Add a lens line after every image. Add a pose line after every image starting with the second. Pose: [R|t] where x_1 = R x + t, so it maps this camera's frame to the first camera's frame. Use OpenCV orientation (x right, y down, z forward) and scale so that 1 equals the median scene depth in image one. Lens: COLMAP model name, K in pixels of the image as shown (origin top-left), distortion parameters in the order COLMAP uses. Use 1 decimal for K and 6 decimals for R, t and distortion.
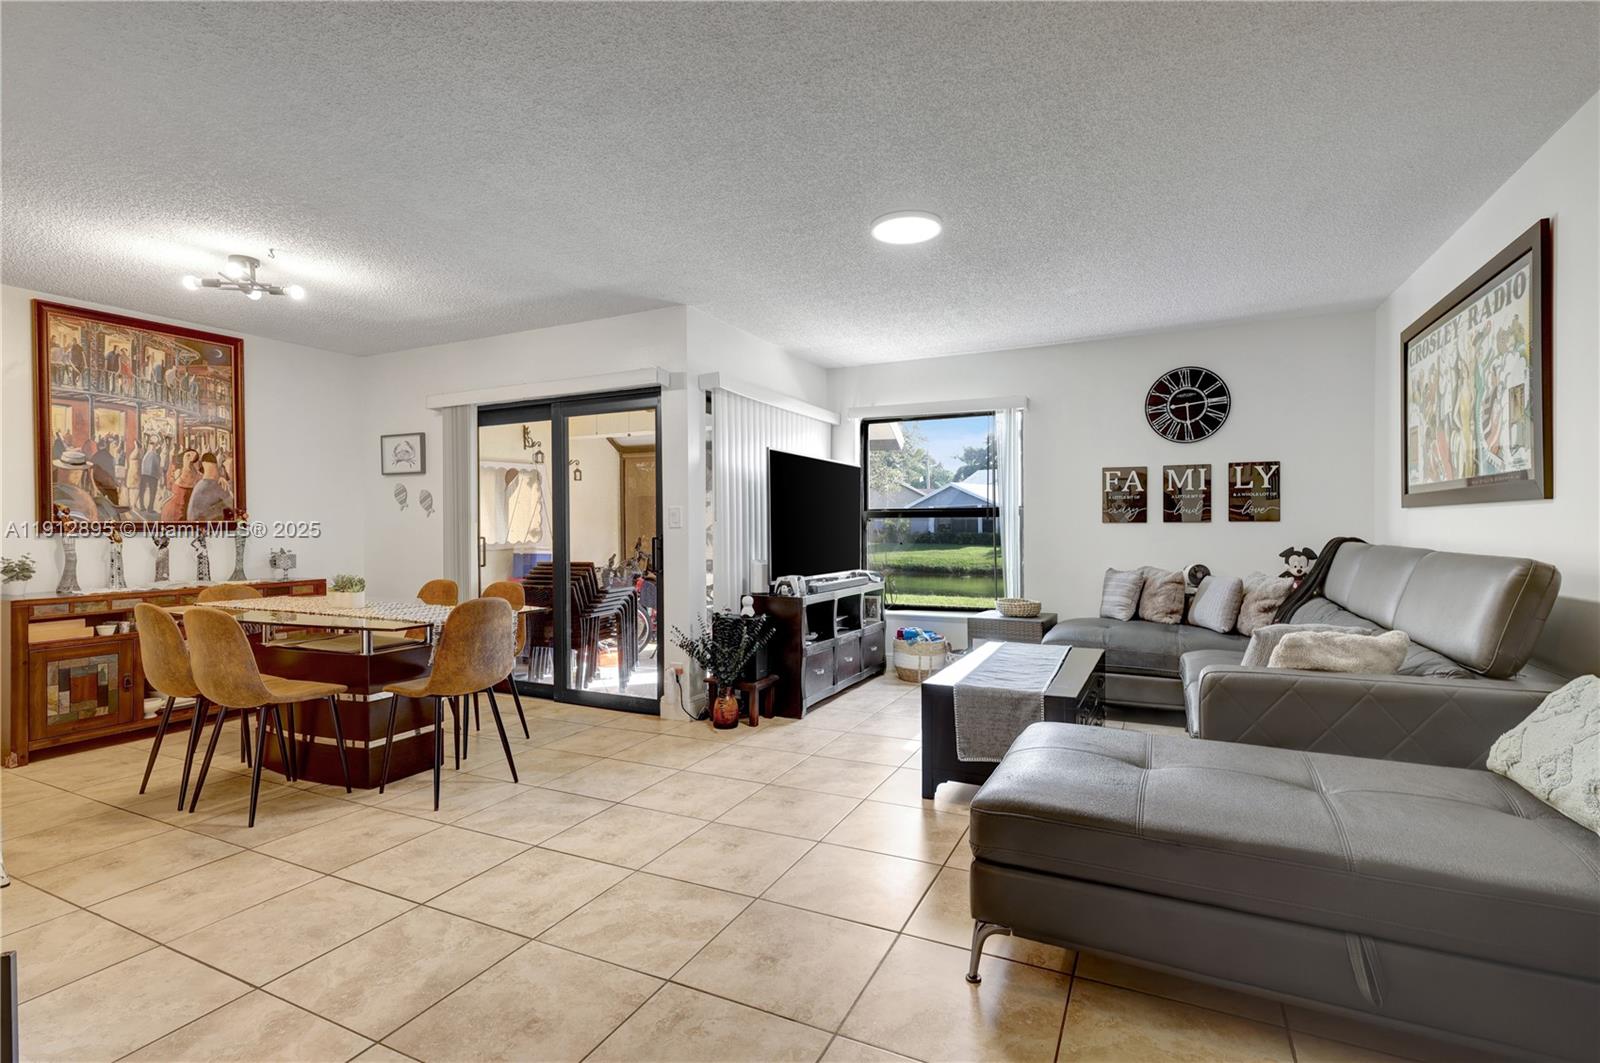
lens RADIAL K [[744.3, 0, 803.2], [0, 744.3, 529.1], [0, 0, 1]] dist [-0.001019, -0.000468]
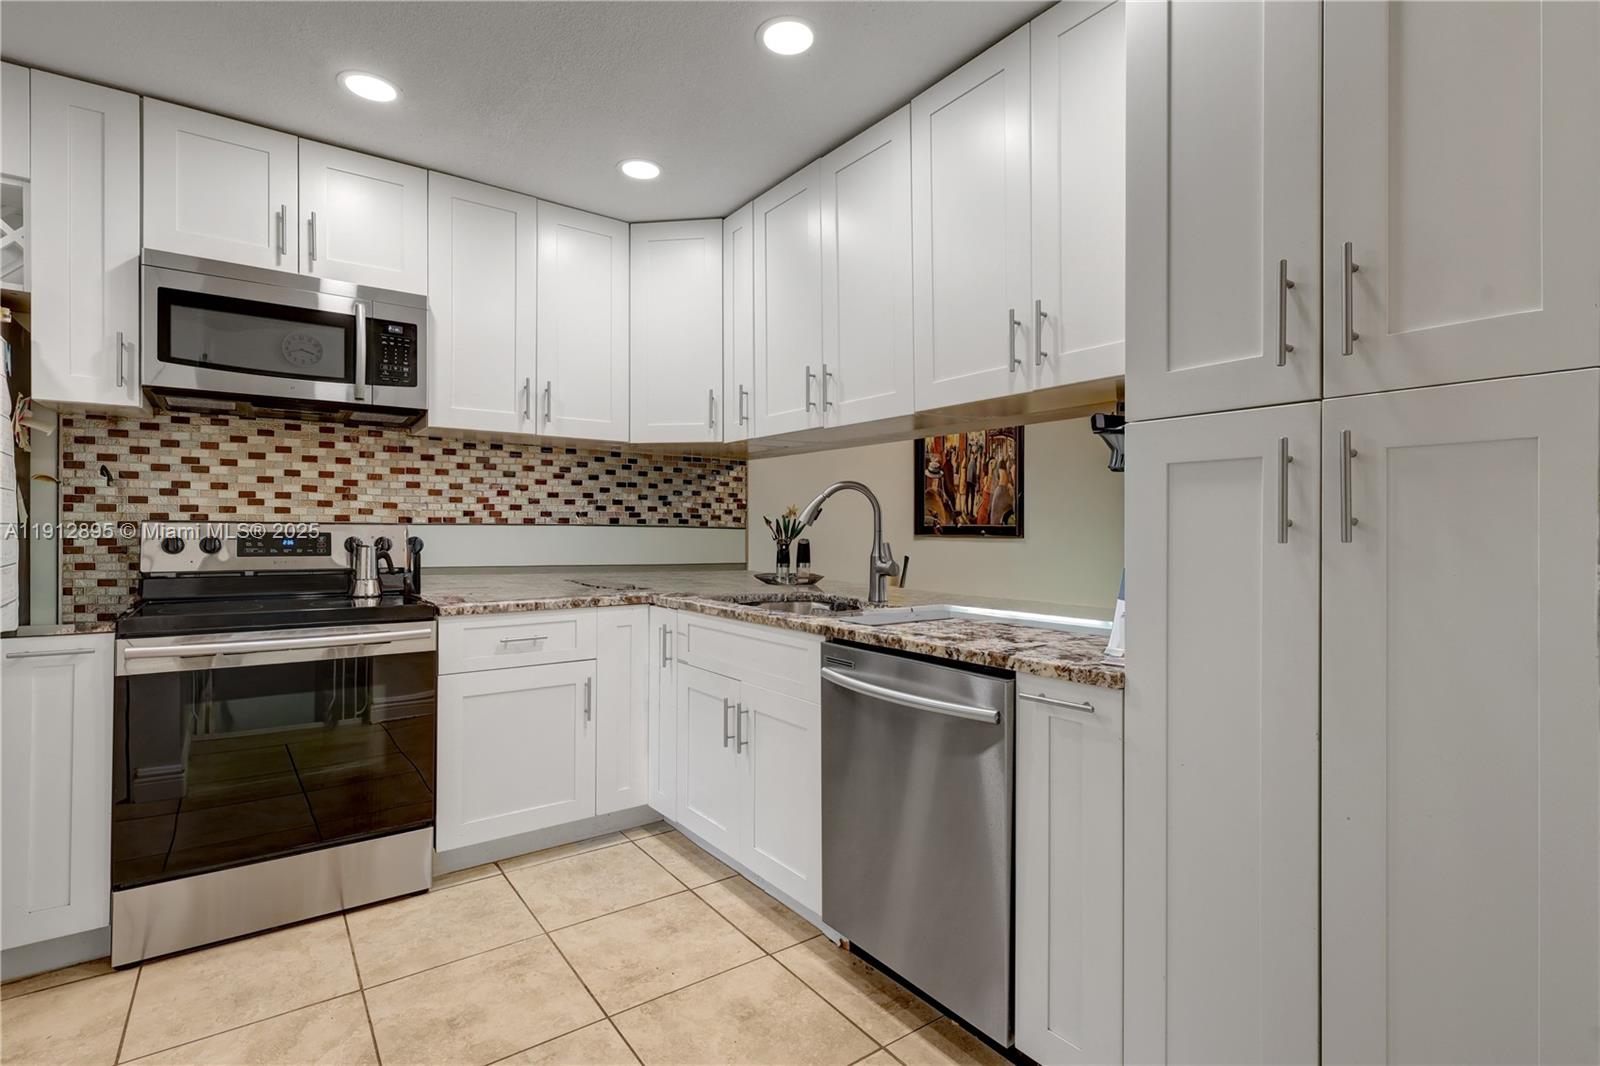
lens RADIAL K [[752.8, 0, 800.0], [0, 752.8, 533.0], [0, 0, 1]] dist [0.002772, 0.000262]
pose [[0.883108, 0.010757, -0.469046, -0.578512], [-0.011367, 0.999934, 0.001532, 0.002527], [0.469031, 0.003979, 0.883173, -0.084199]]
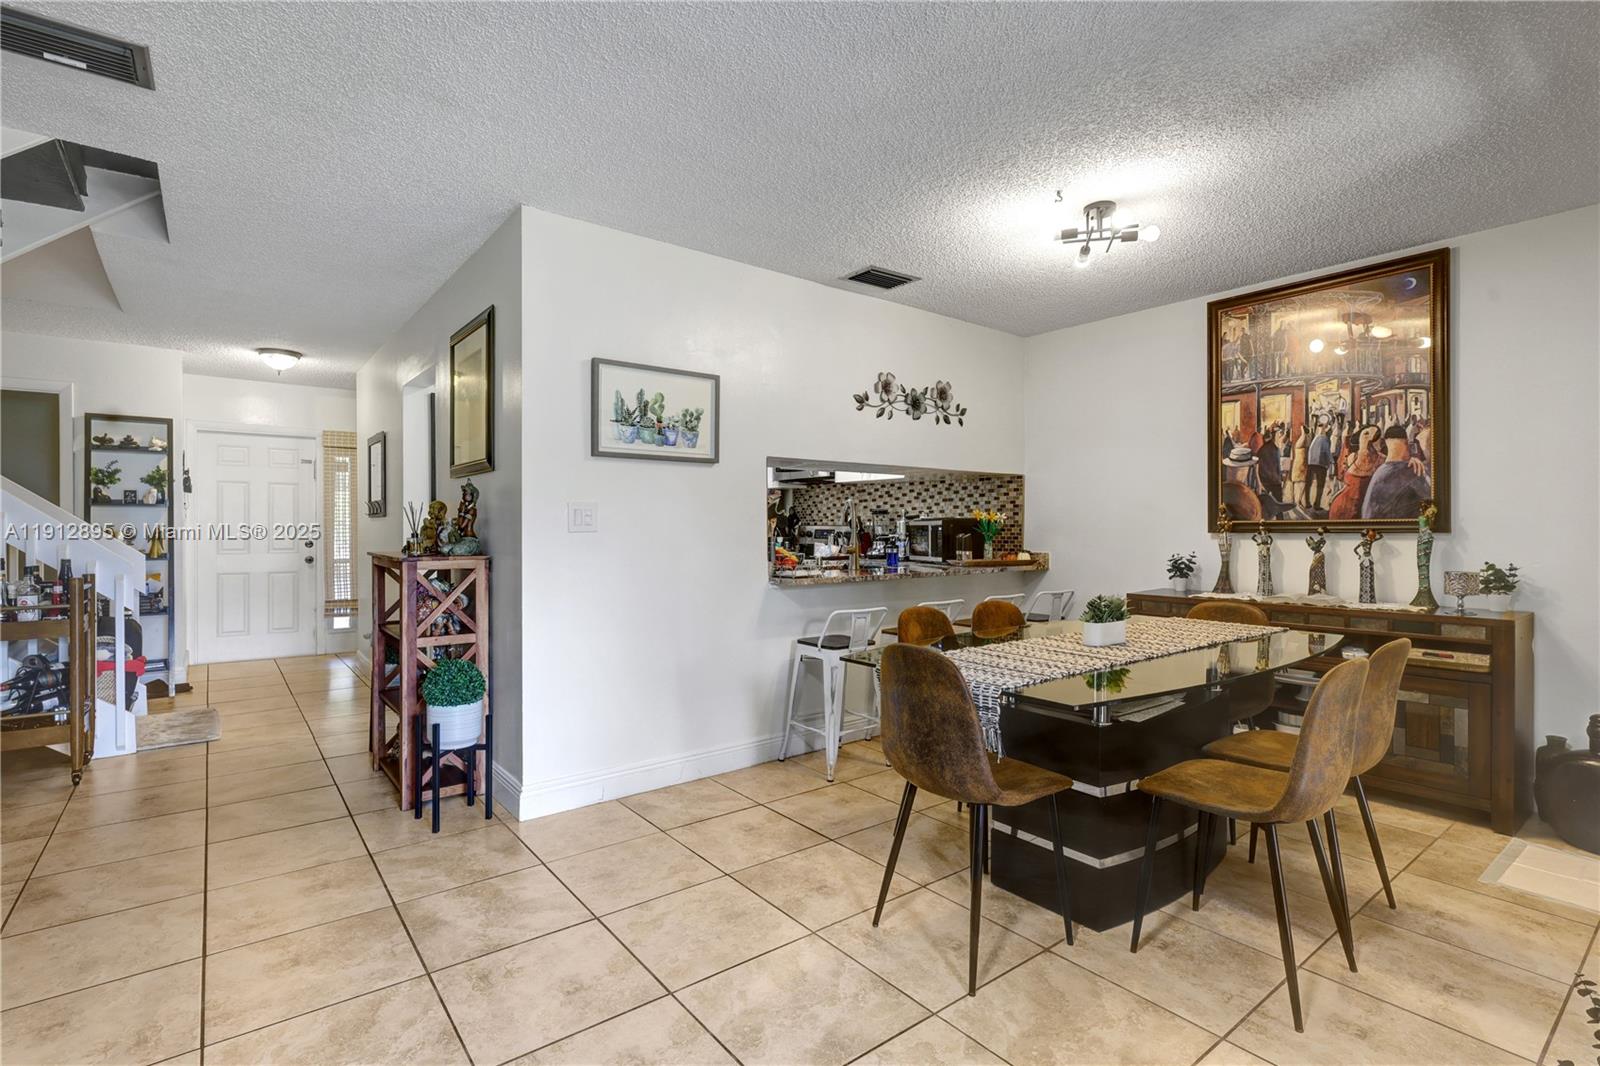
lens RADIAL K [[752.8, 0, 800.0], [0, 752.8, 533.0], [0, 0, 1]] dist [0.002772, 0.000262]
pose [[-0.441386, 0.012705, -0.897227, 0.125662], [-0.002422, 0.999879, 0.015351, -0.007850], [0.897314, 0.008949, -0.441302, 0.846207]]
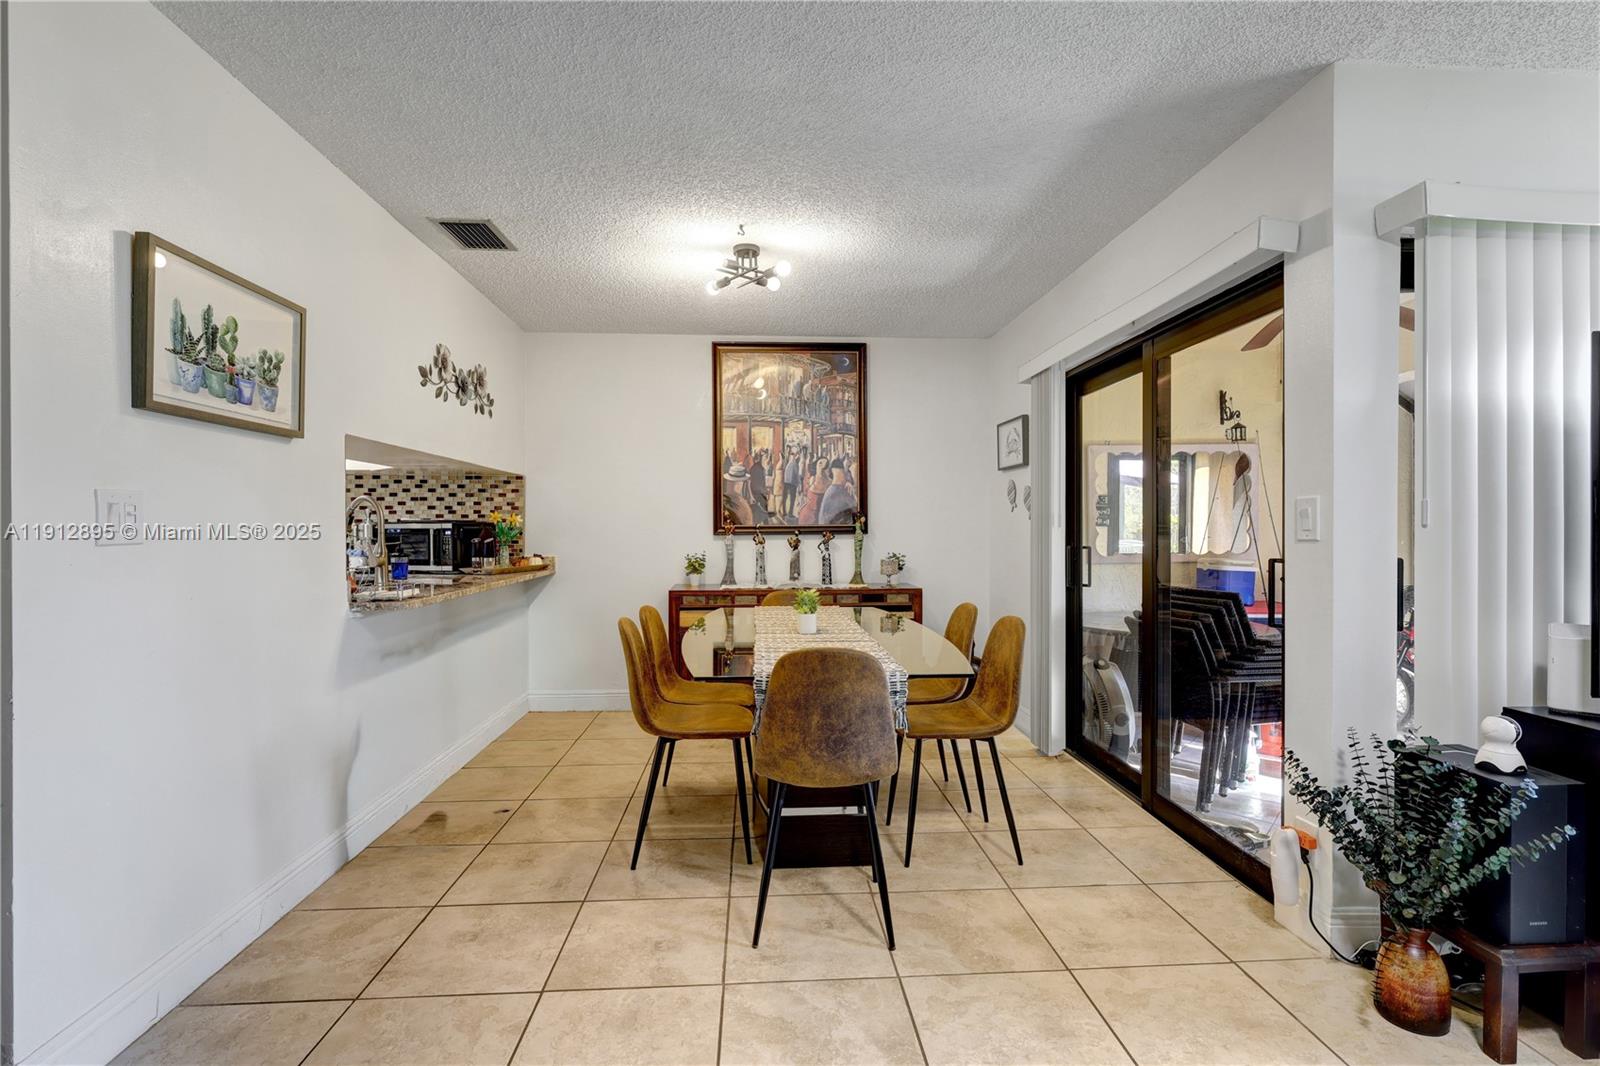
lens RADIAL K [[744.3, 0, 803.2], [0, 744.3, 530.6], [0, 0, 1]] dist [-0.001019, -0.000468]
pose [[0.491847, 0.008847, -0.870637, 0.086258], [-0.006934, 0.999956, 0.006244, -0.009324], [0.870654, 0.002966, 0.491887, 0.471550]]
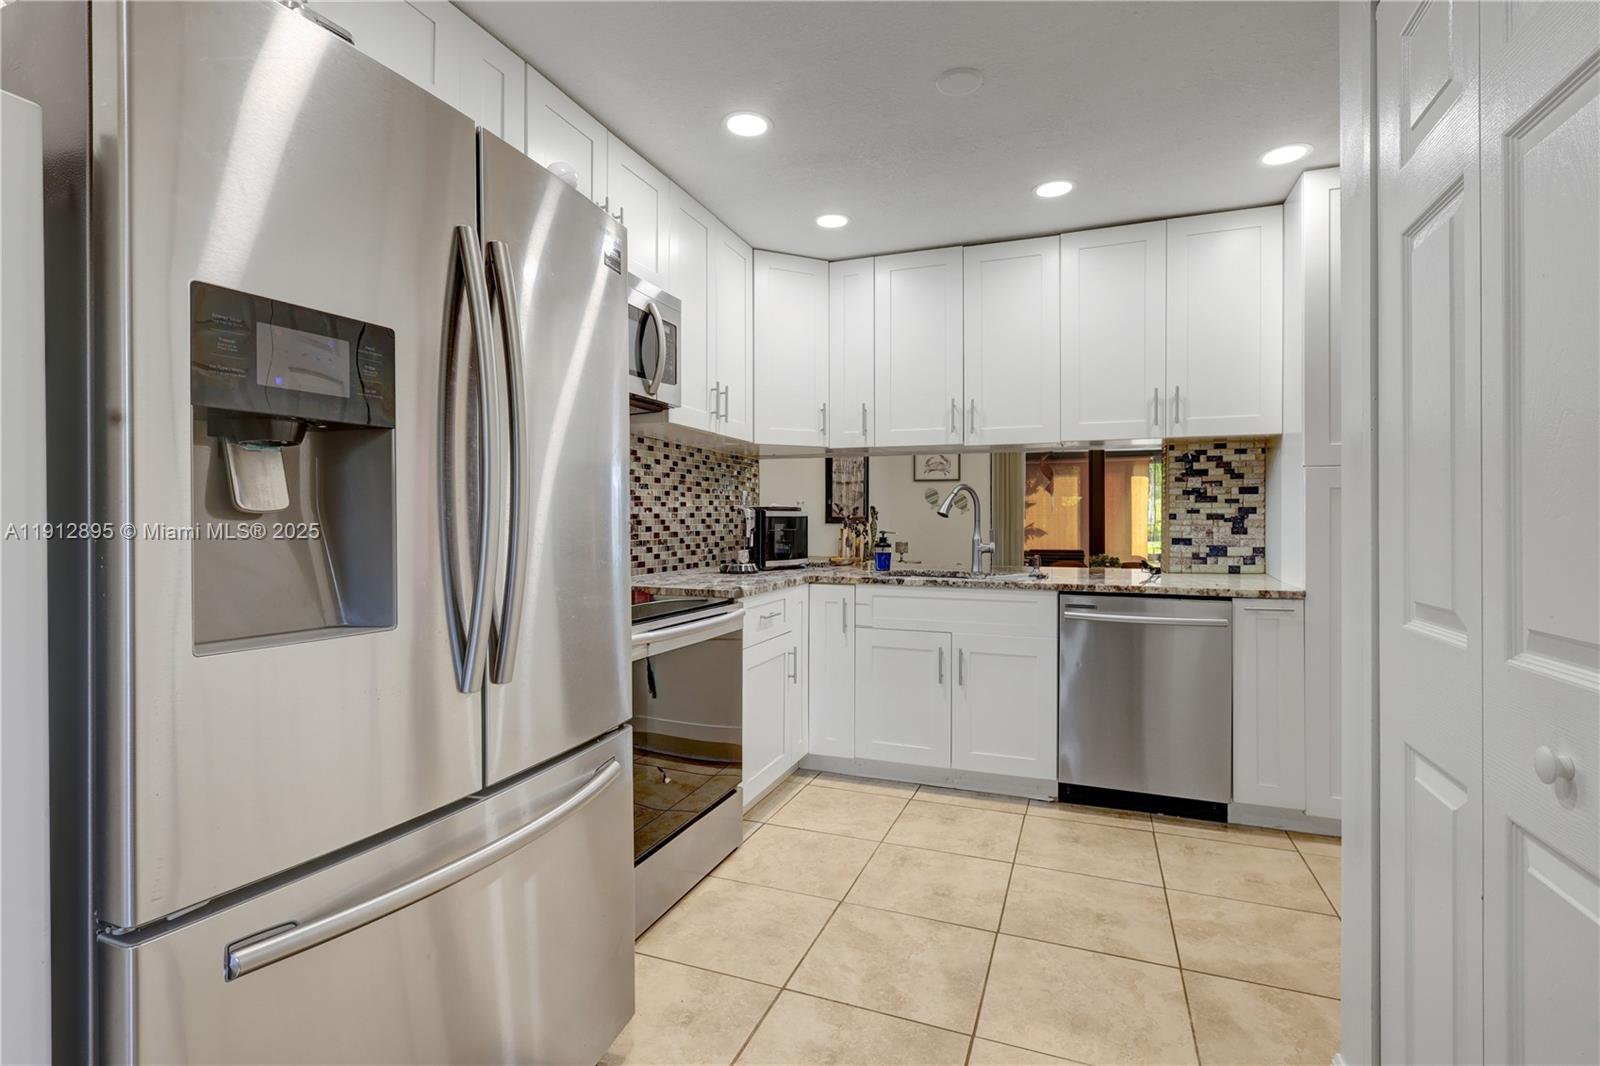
lens RADIAL K [[747.0, 0, 805.9], [0, 747.0, 521.8], [0, 0, 1]] dist [0.002754, 0.000260]
pose [[0.996504, 0.007755, 0.083182, -1.056172], [-0.007180, 0.999948, -0.007208, 0.009243], [-0.083233, 0.006586, 0.996508, -0.326209]]
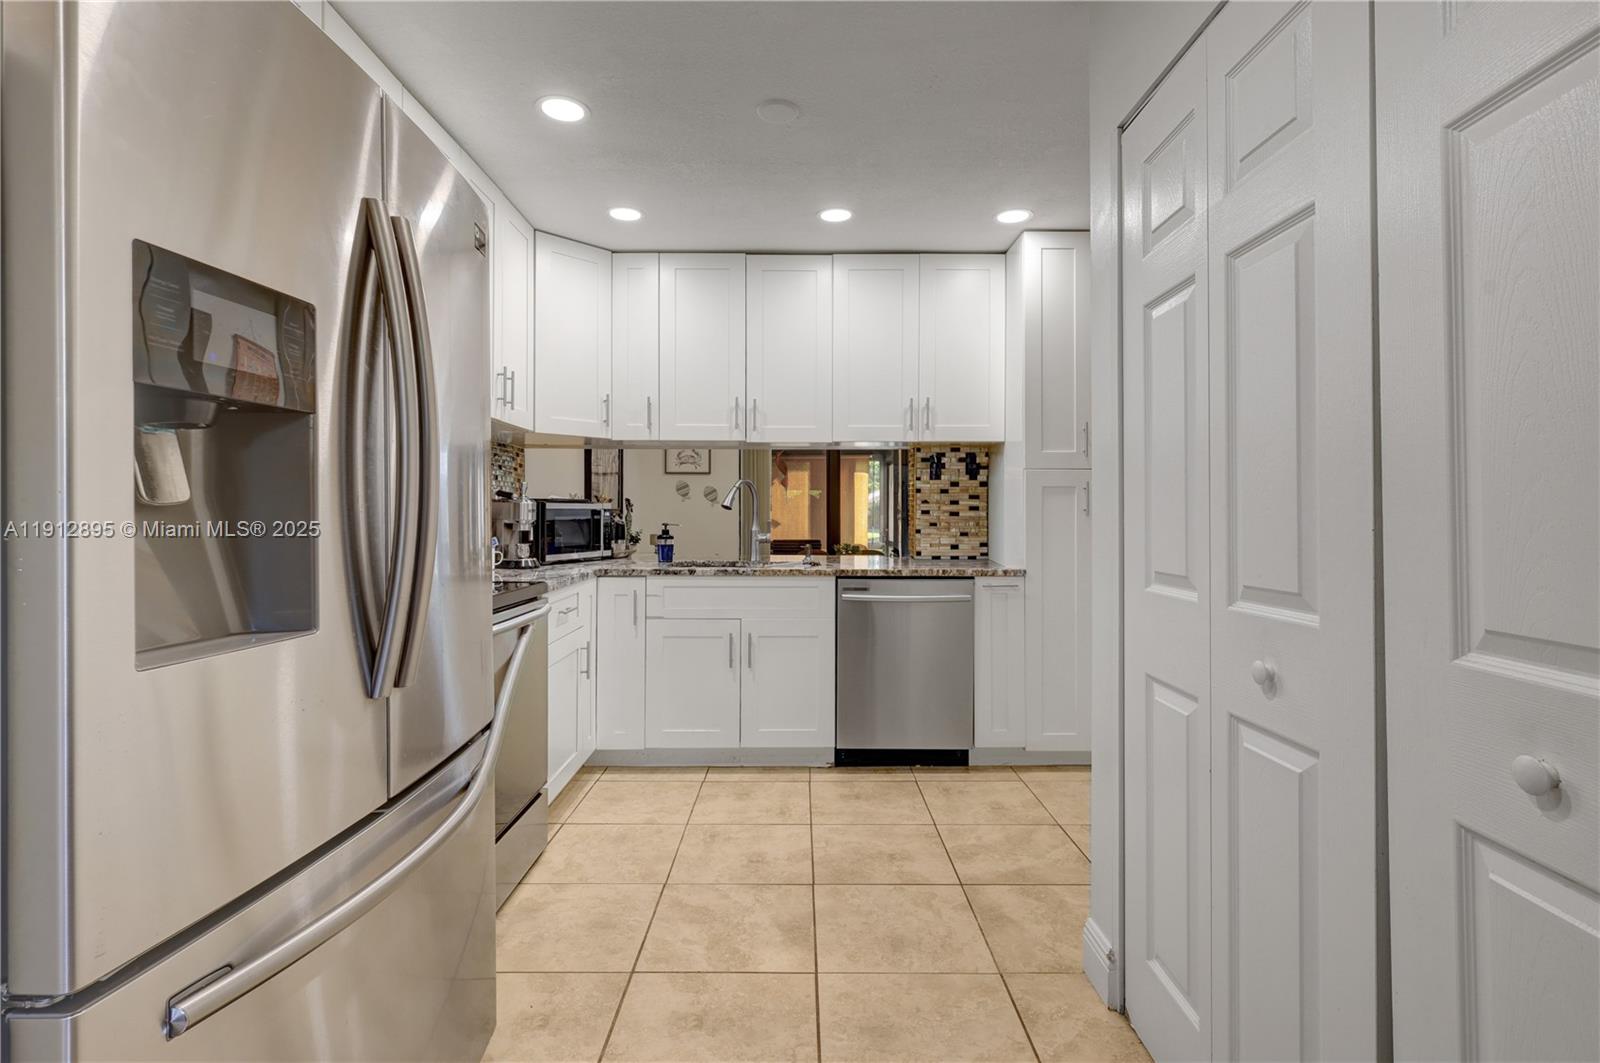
lens RADIAL K [[751.8, 0, 802.7], [0, 751.8, 511.7], [0, 0, 1]] dist [-0.000851, 0.000560]
pose [[0.899838, 0.007701, 0.436156, -1.131429], [-0.002846, 0.999927, -0.011783, 0.009495], [-0.436215, 0.009361, 0.899794, -0.336815]]
